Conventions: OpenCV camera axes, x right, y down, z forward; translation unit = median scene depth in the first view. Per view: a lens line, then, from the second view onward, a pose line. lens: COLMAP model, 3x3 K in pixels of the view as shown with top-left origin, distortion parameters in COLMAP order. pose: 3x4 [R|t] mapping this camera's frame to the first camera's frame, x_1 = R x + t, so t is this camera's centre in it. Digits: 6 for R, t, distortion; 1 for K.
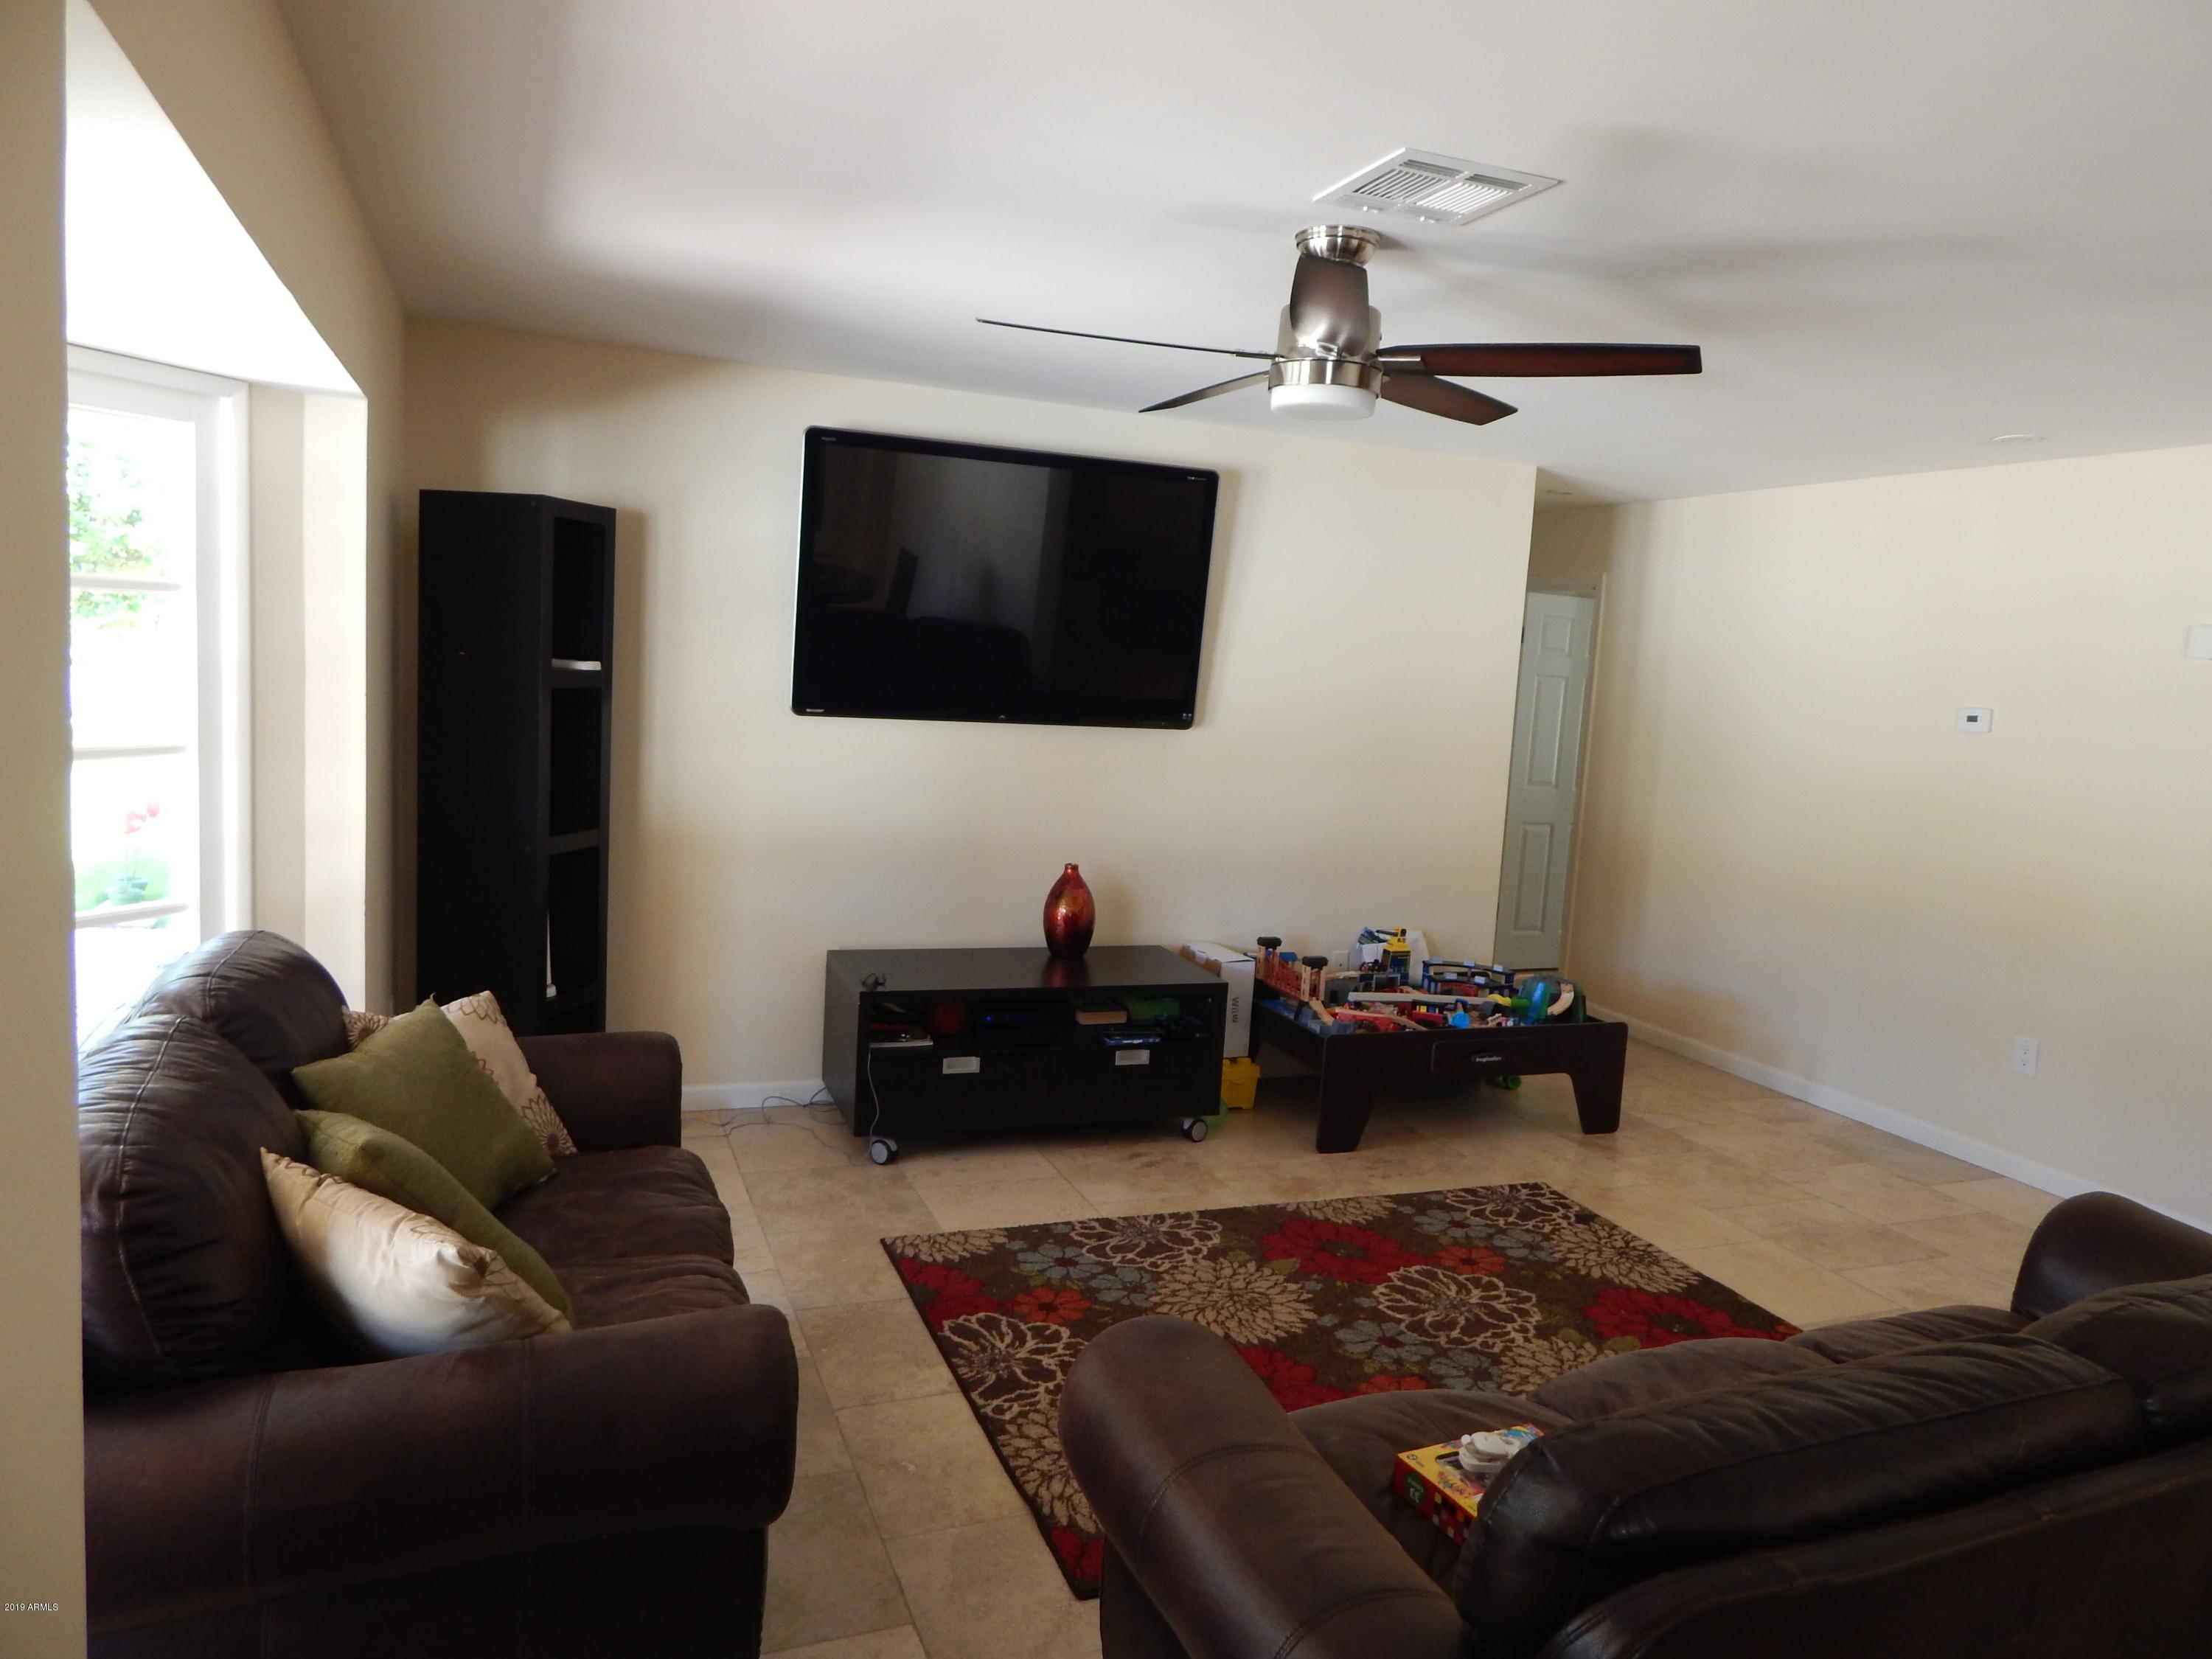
lens RADIAL K [[1447.5, 0, 1106.0], [0, 1447.5, 829.5], [0, 0, 1]] dist [-0.001871, -0.002792]
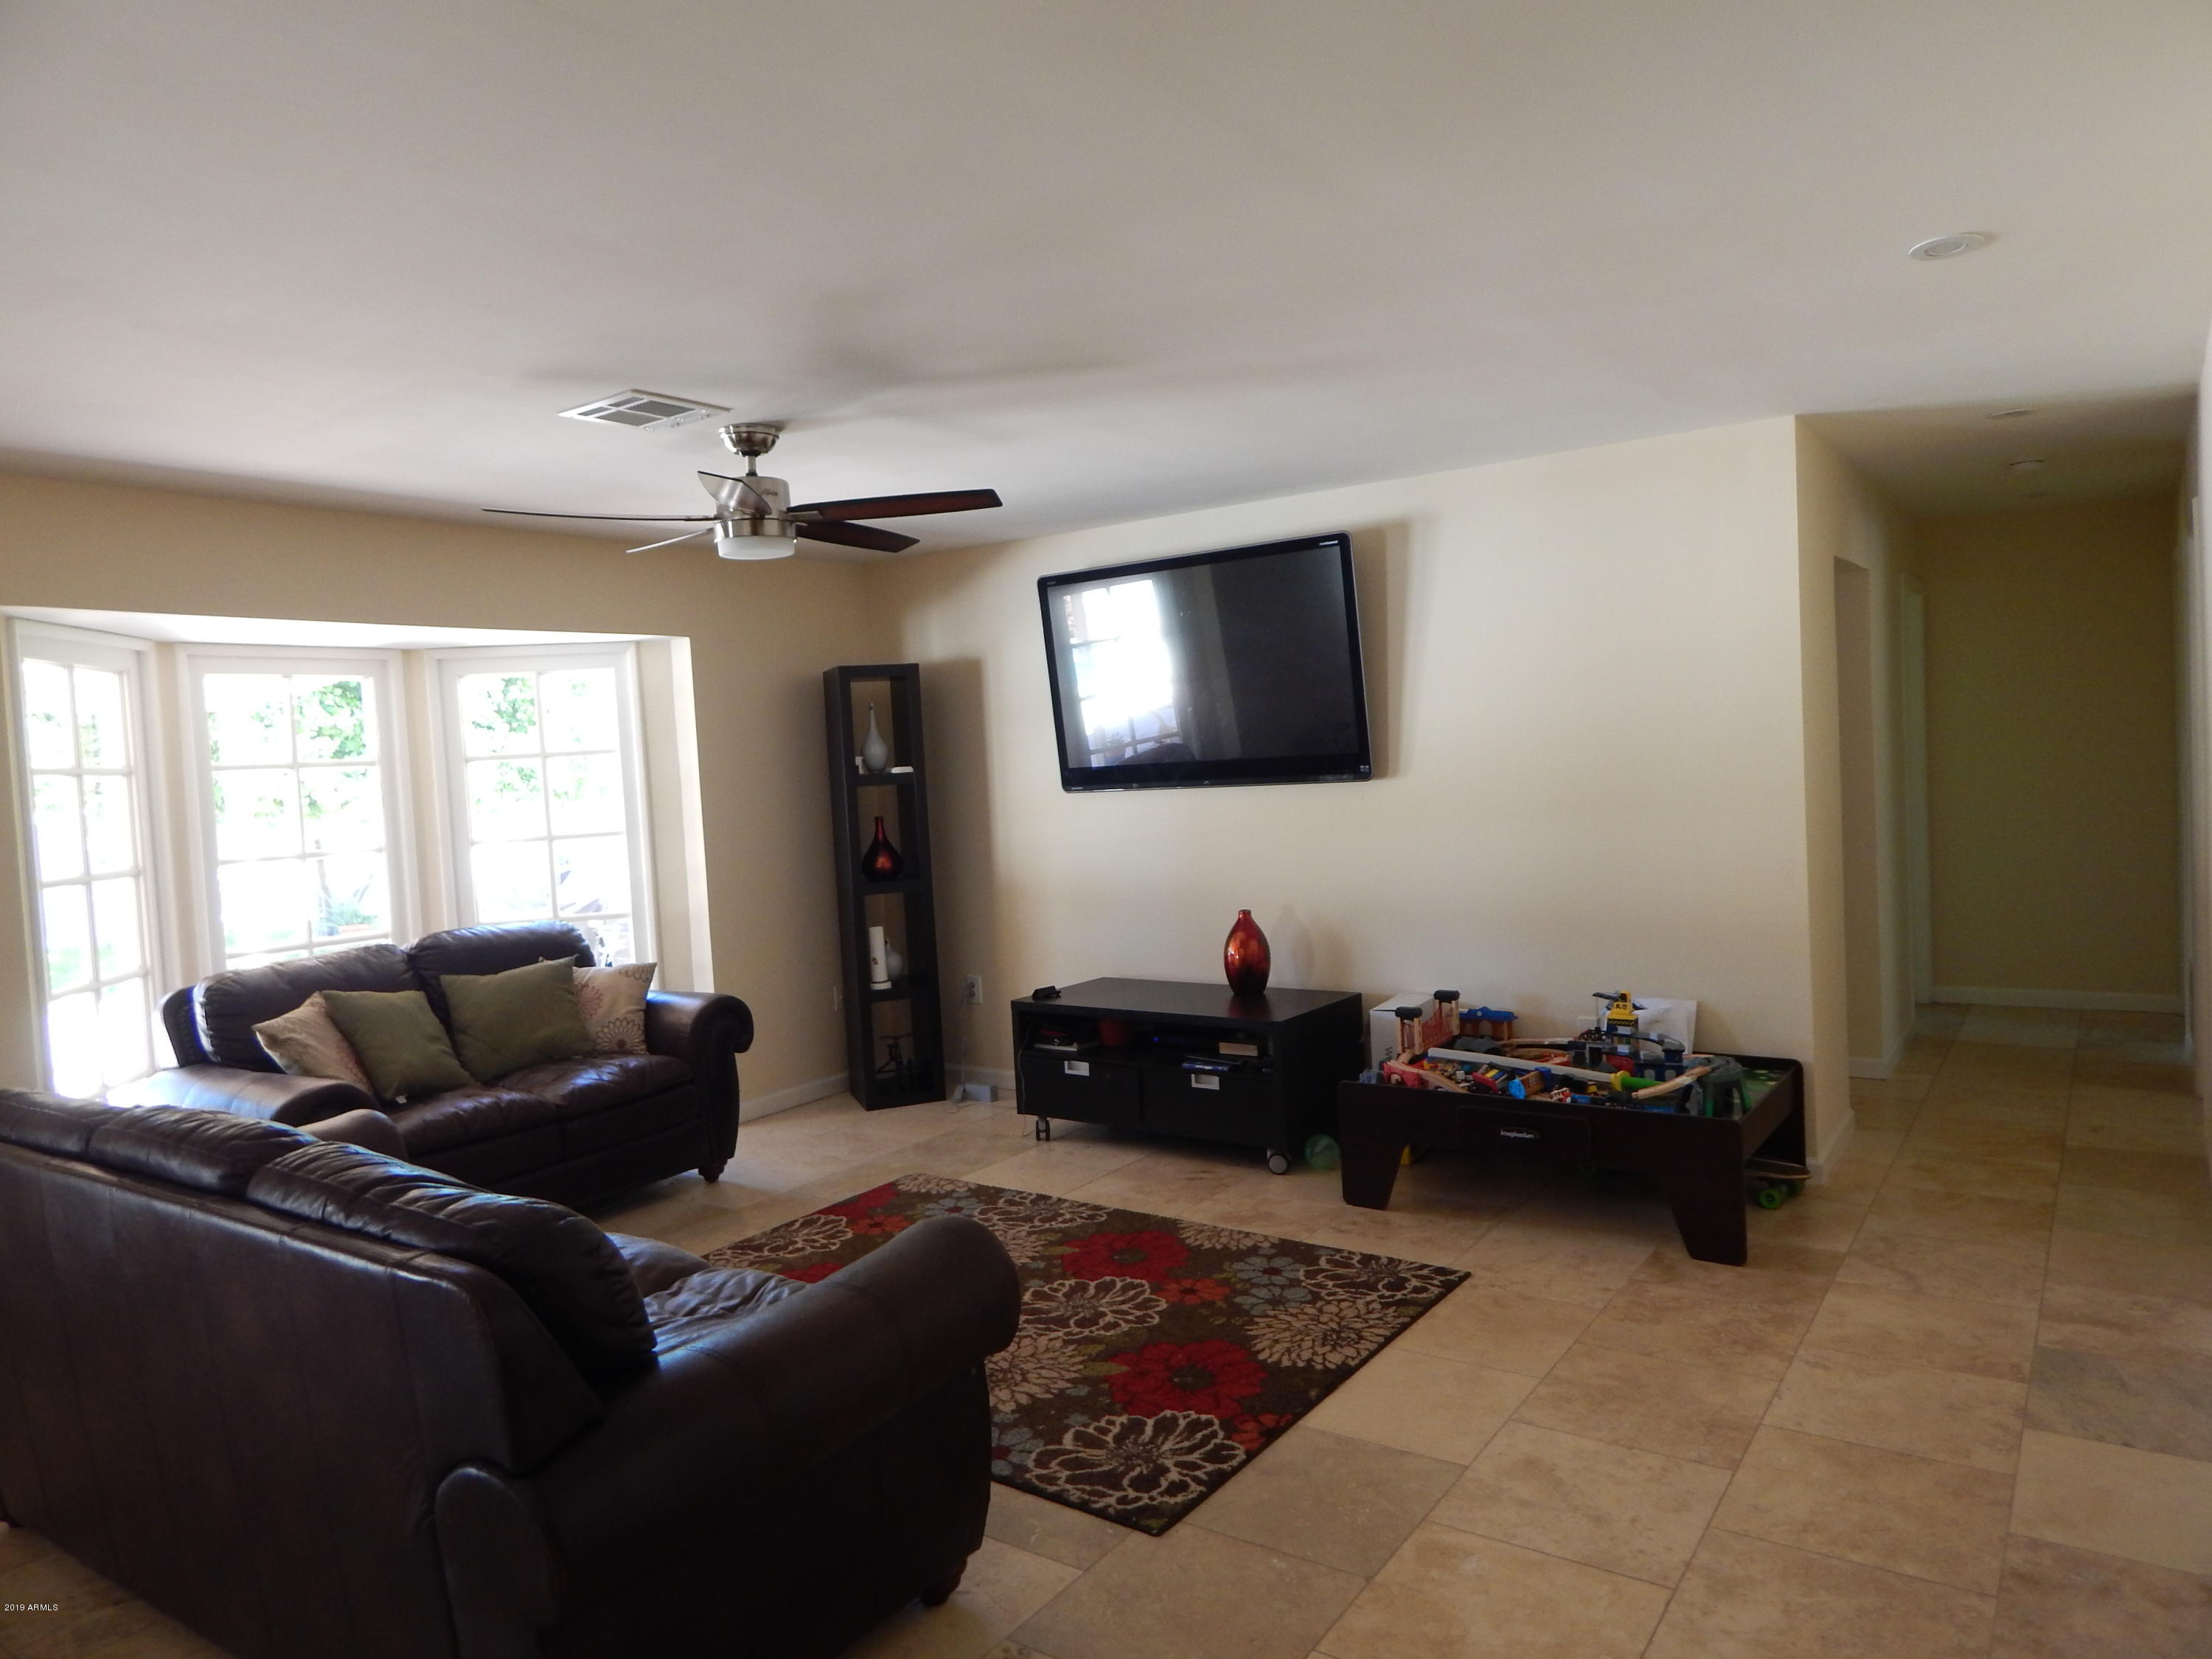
lens RADIAL K [[1447.5, 0, 1106.0], [0, 1447.5, 829.5], [0, 0, 1]] dist [-0.001871, -0.002792]
pose [[0.541598, -0.044805, -0.839443, 0.973797], [-0.011999, 0.998065, -0.061013, 0.036017], [0.840552, 0.043116, 0.540012, 0.354948]]
